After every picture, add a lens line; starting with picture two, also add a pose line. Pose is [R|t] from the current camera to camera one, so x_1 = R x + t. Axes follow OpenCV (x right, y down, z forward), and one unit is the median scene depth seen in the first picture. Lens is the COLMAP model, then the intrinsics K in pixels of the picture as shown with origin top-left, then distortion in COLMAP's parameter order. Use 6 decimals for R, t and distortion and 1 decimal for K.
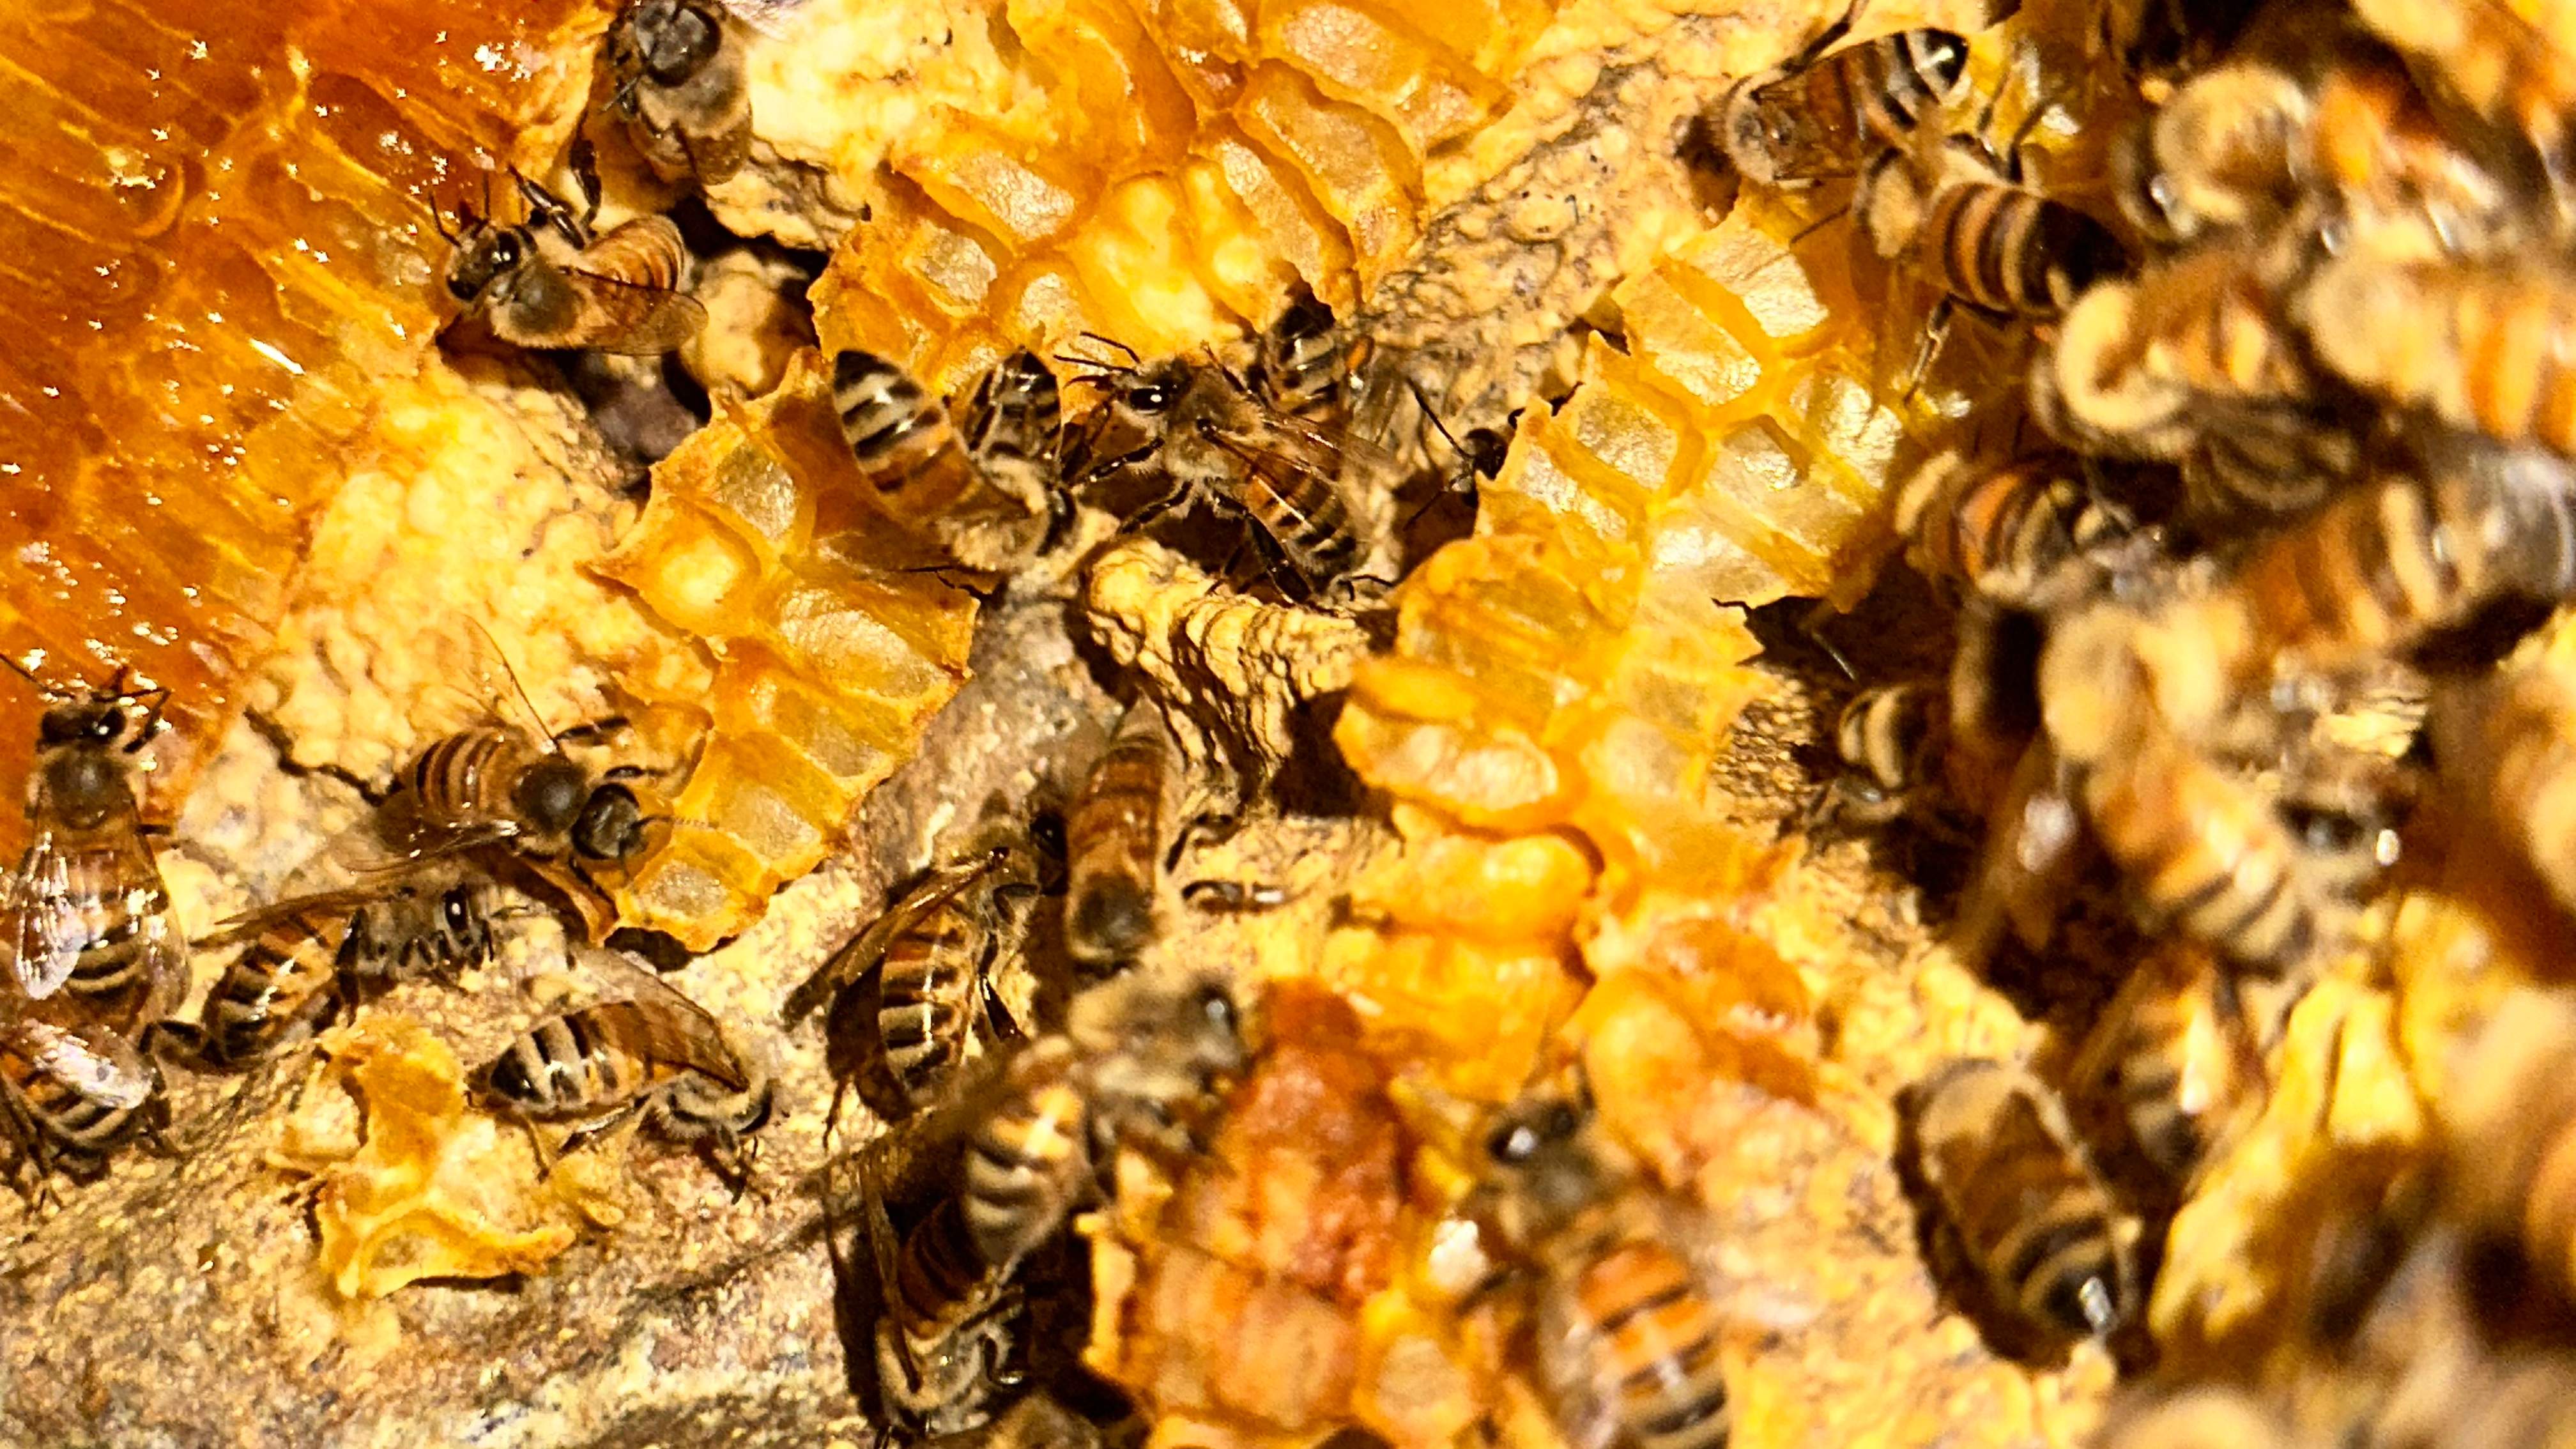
lens RADIAL K [[3656.5, 0, 1288.0], [0, 3656.5, 724.5], [0, 0, 1]] dist [0.145215, -0.238881]
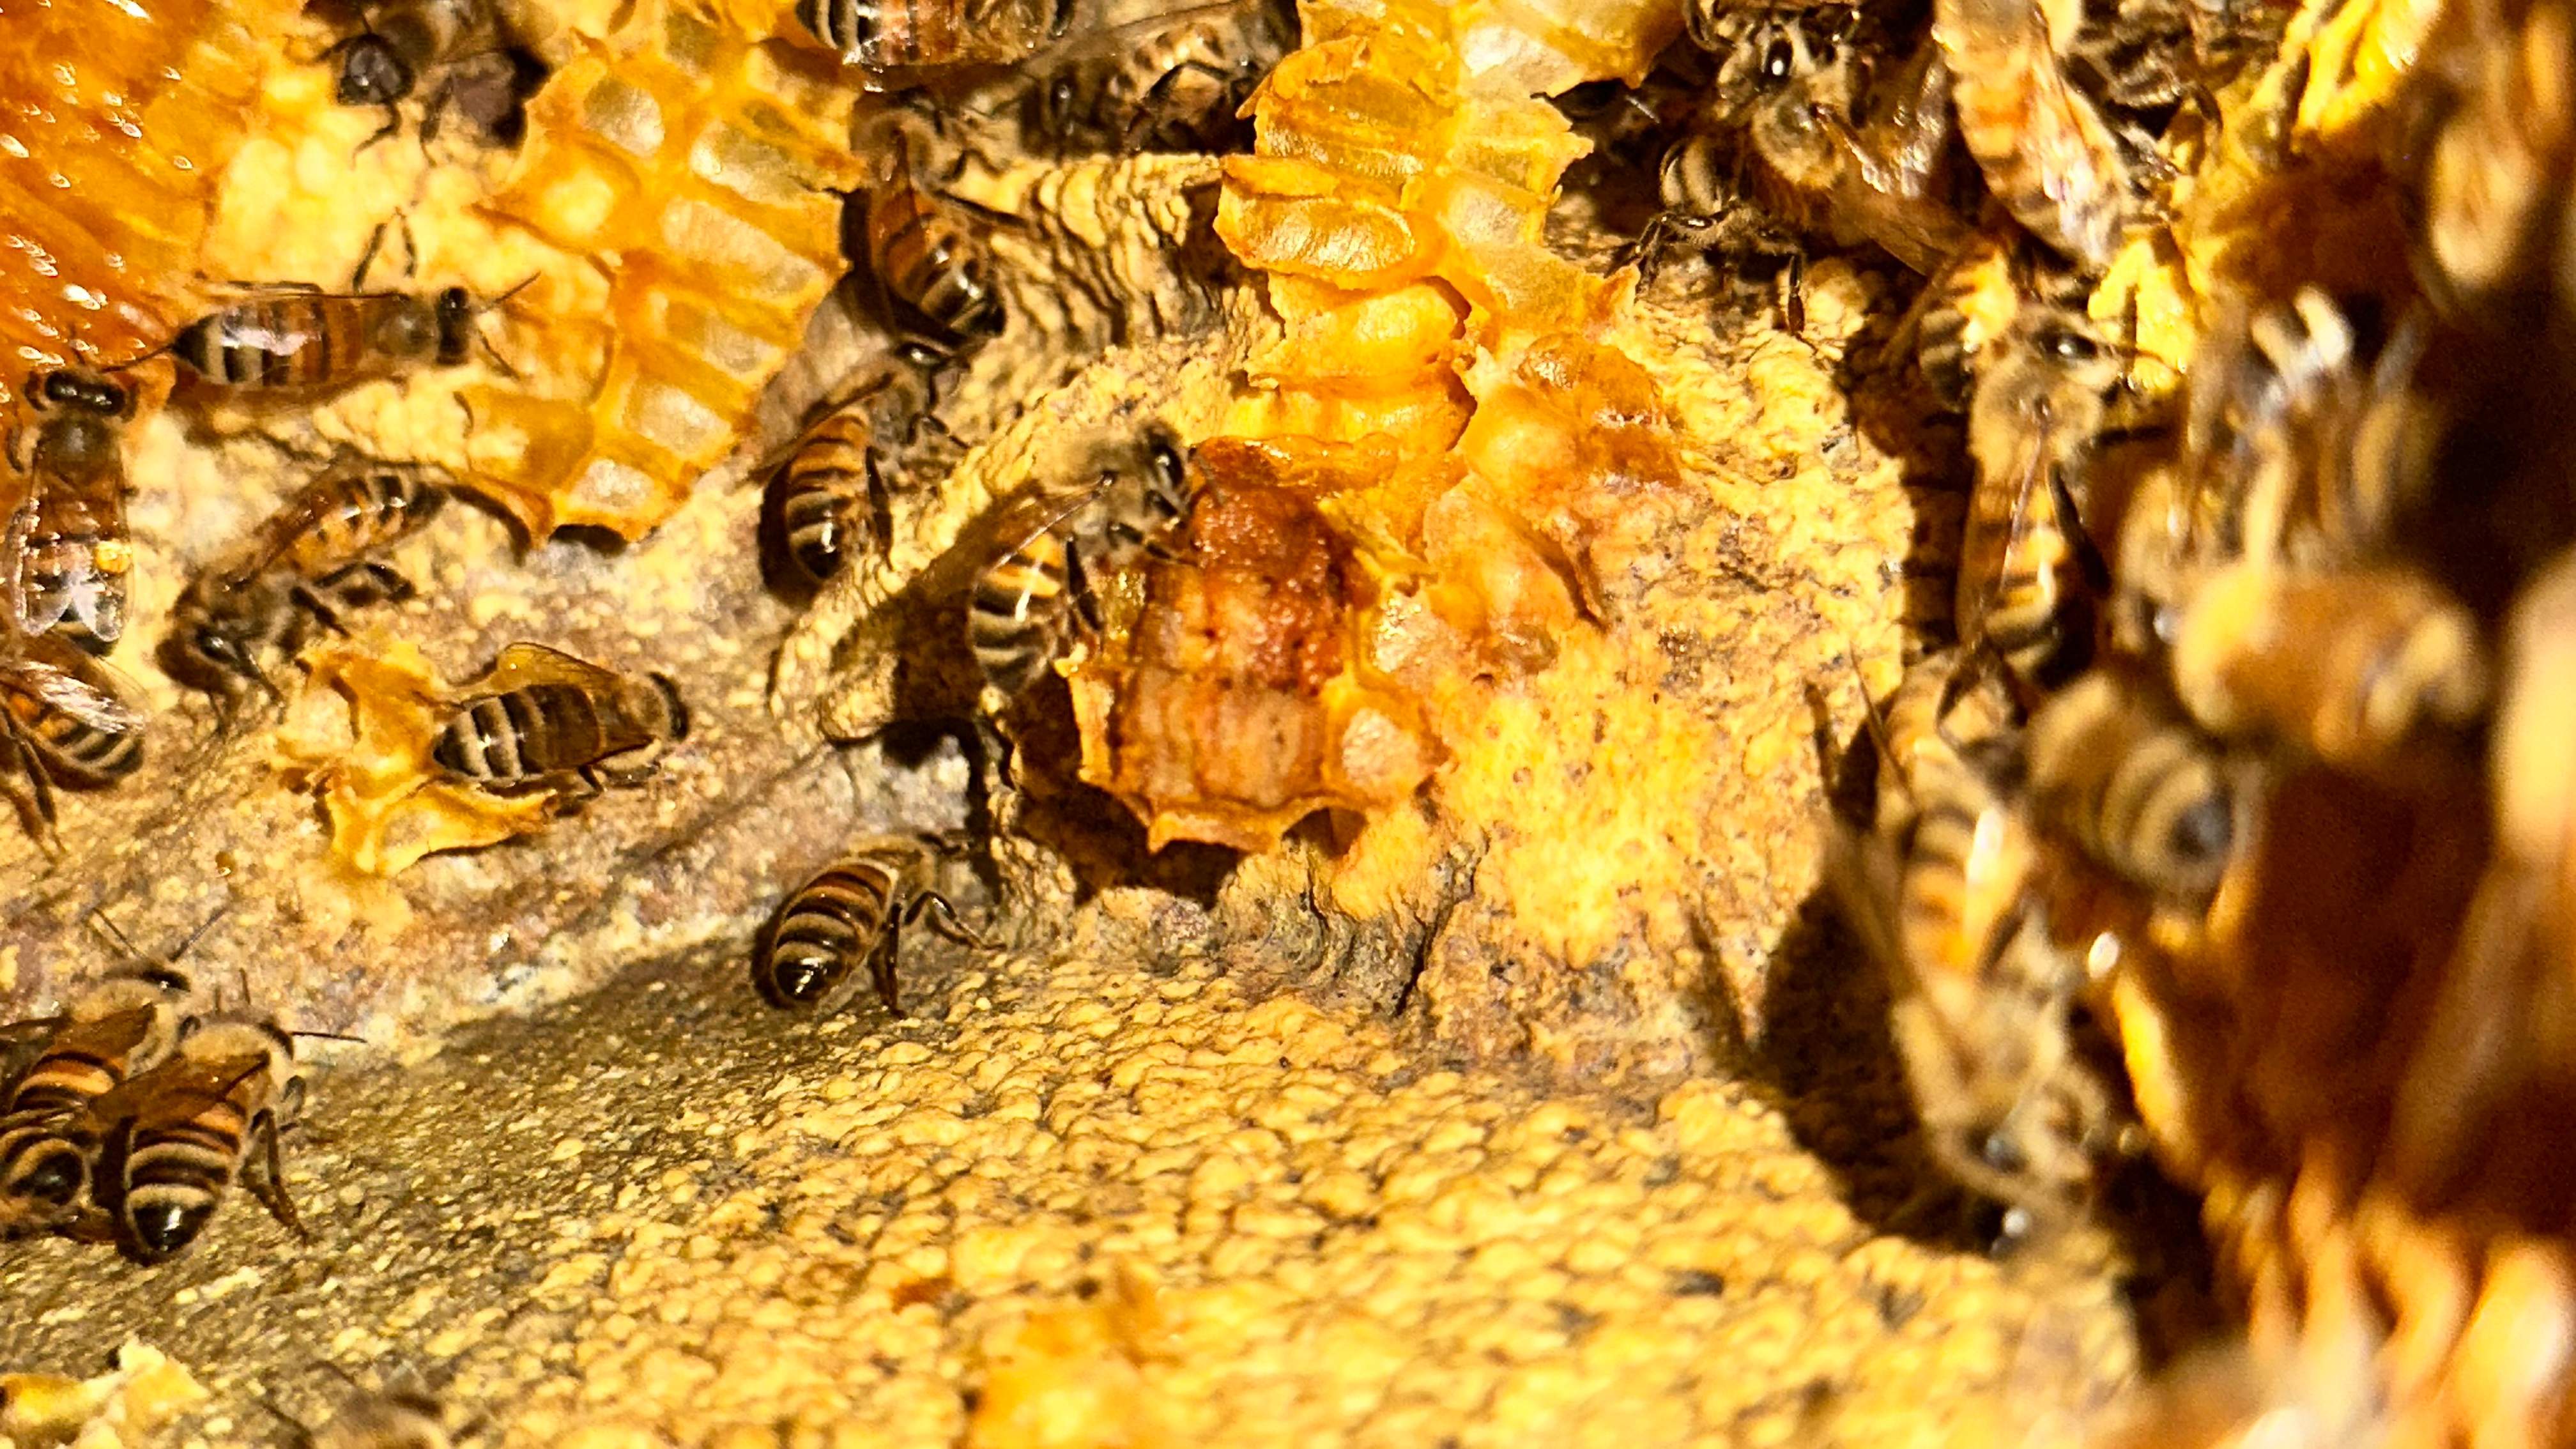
lens RADIAL K [[3656.5, 0, 1288.0], [0, 3656.5, 724.5], [0, 0, 1]] dist [0.145215, -0.238881]
pose [[0.987488, -0.127748, 0.092459, -0.078380], [0.124686, 0.991461, 0.038199, 0.101171], [-0.096549, -0.026193, 0.994983, -0.109383]]
